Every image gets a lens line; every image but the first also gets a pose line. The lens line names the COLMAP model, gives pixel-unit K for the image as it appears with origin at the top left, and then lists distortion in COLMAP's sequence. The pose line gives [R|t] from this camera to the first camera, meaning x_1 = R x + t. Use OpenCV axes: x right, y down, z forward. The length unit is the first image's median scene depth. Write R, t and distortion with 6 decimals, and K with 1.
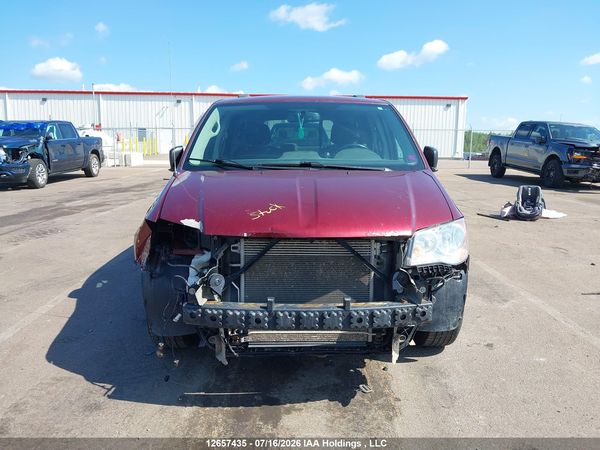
lens RADIAL K [[508.0, 0, 290.5], [0, 508.0, 223.1], [0, 0, 1]] dist [0.030558, -0.046857]
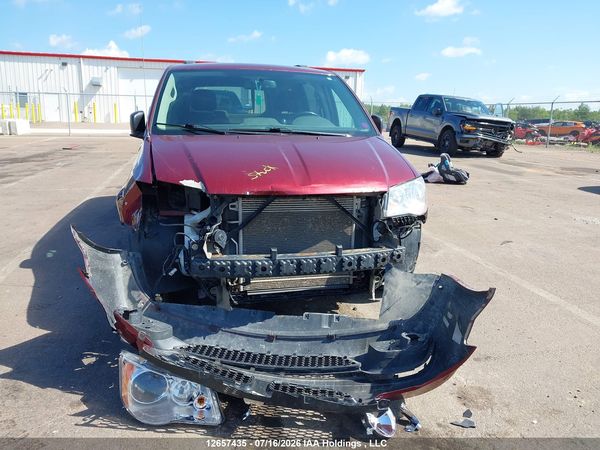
lens RADIAL K [[508.0, 0, 300.2], [0, 508.0, 228.6], [0, 0, 1]] dist [0.030558, -0.046857]
pose [[0.976043, -0.034648, 0.214800, -0.133108], [0.020103, 0.997377, 0.069535, 0.015880], [-0.216645, -0.063551, 0.974180, -0.063667]]
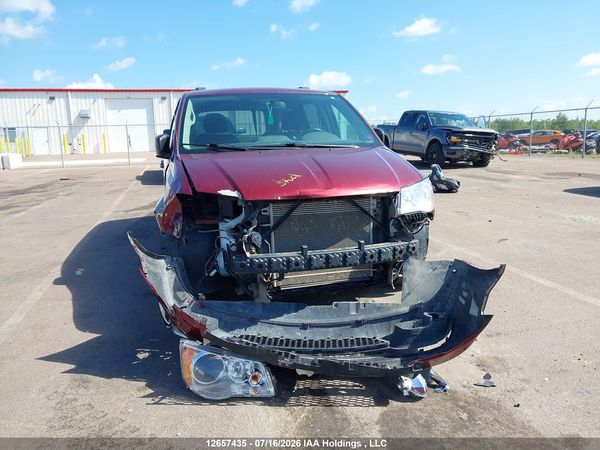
lens RADIAL K [[508.0, 0, 296.4], [0, 508.0, 226.6], [0, 0, 1]] dist [0.030558, -0.046857]
pose [[0.969876, -0.073104, 0.232371, -0.210841], [0.069396, 0.997298, 0.024107, 0.040676], [-0.233506, -0.007255, 0.972328, -0.139596]]
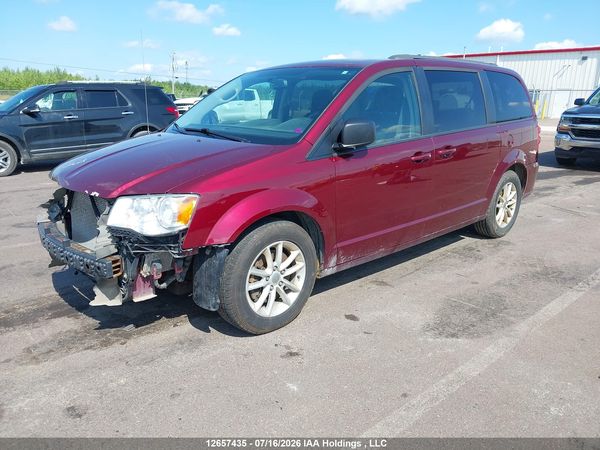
lens RADIAL K [[508.0, 0, 302.6], [0, 508.0, 220.1], [0, 0, 1]] dist [0.030558, -0.046857]
pose [[0.626180, 0.181211, -0.758328, 1.968571], [-0.129726, 0.983273, 0.127845, -0.185531], [0.768810, 0.018321, 0.639214, 0.895925]]
